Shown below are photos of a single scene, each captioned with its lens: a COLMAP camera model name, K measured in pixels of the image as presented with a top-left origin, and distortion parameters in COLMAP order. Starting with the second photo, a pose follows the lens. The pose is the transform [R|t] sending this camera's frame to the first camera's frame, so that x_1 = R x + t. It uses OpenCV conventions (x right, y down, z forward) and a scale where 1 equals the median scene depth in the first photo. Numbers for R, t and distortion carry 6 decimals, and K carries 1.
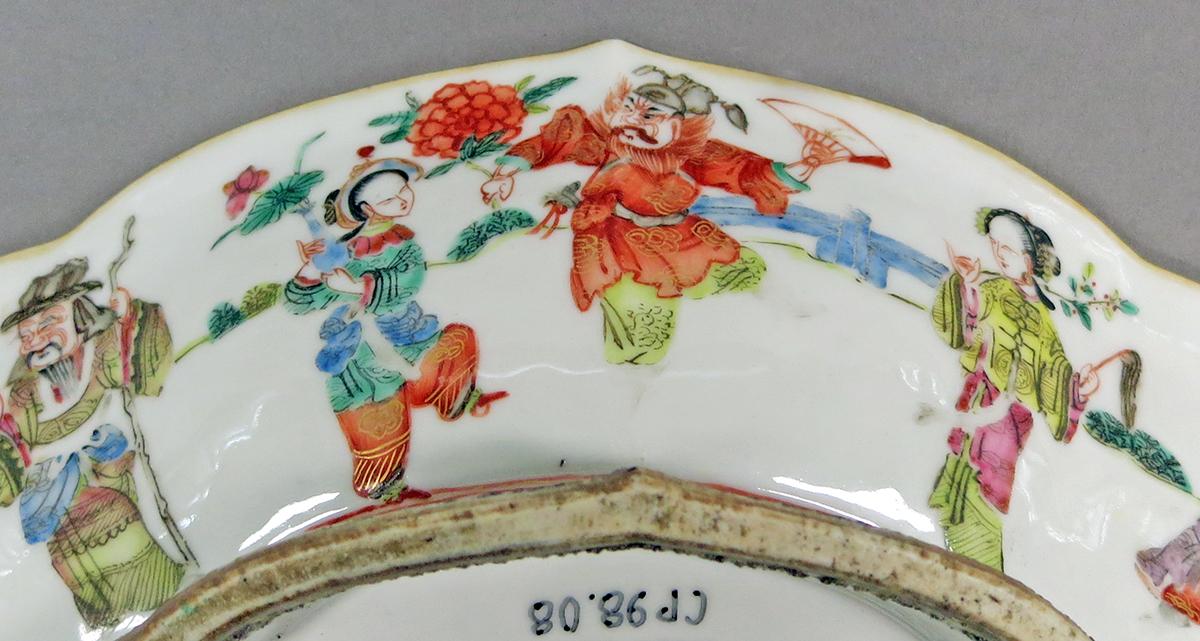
lens RADIAL K [[1032.8, 0, 588.3], [0, 1032.8, 321.2], [0, 0, 1]] dist [-0.013051, -0.002995]
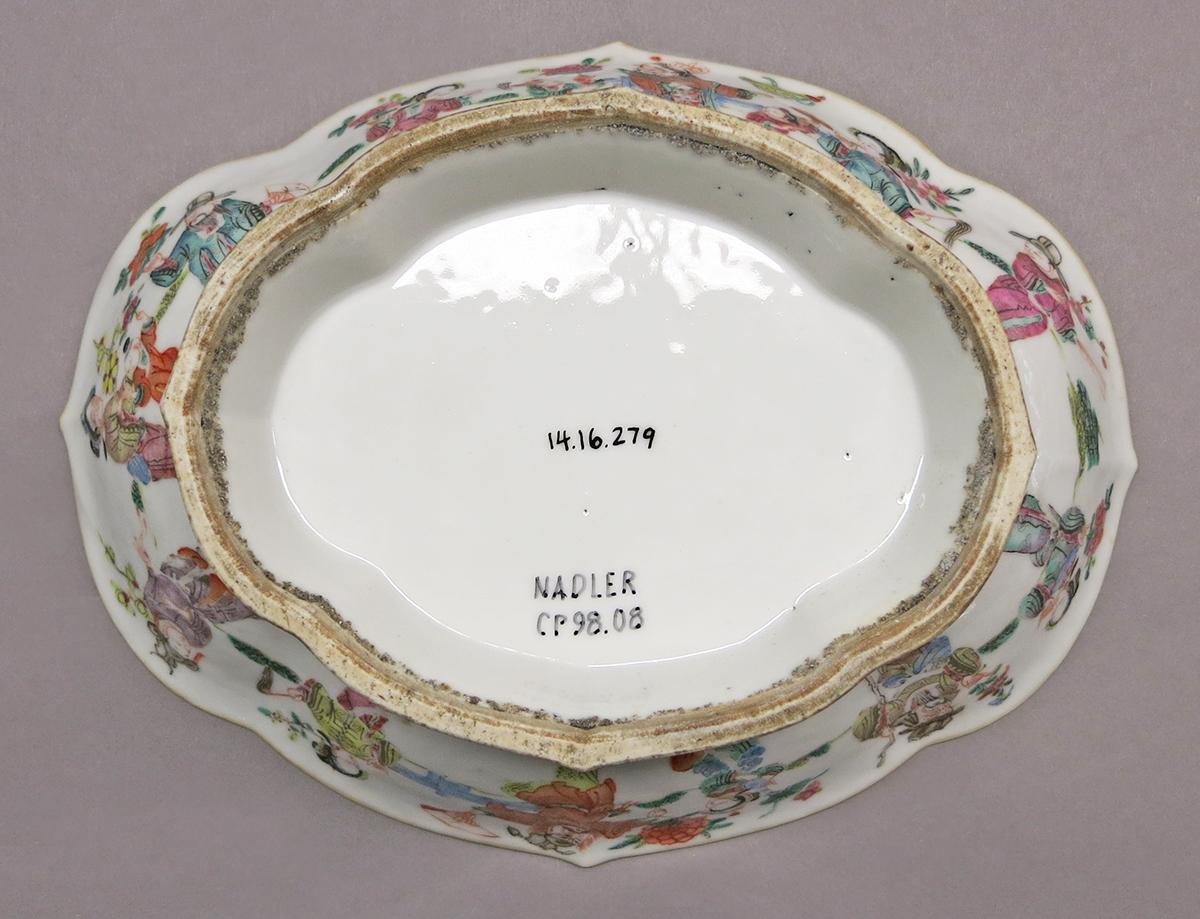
lens RADIAL K [[878.5, 0, 586.9], [0, 878.5, 460.2], [0, 0, 1]] dist [-0.002298, 0.000322]
pose [[-0.999927, -0.002364, -0.011815, 0.046628], [0.004680, -0.979774, -0.200054, 0.739711], [-0.011103, -0.200095, 0.979714, -0.304873]]
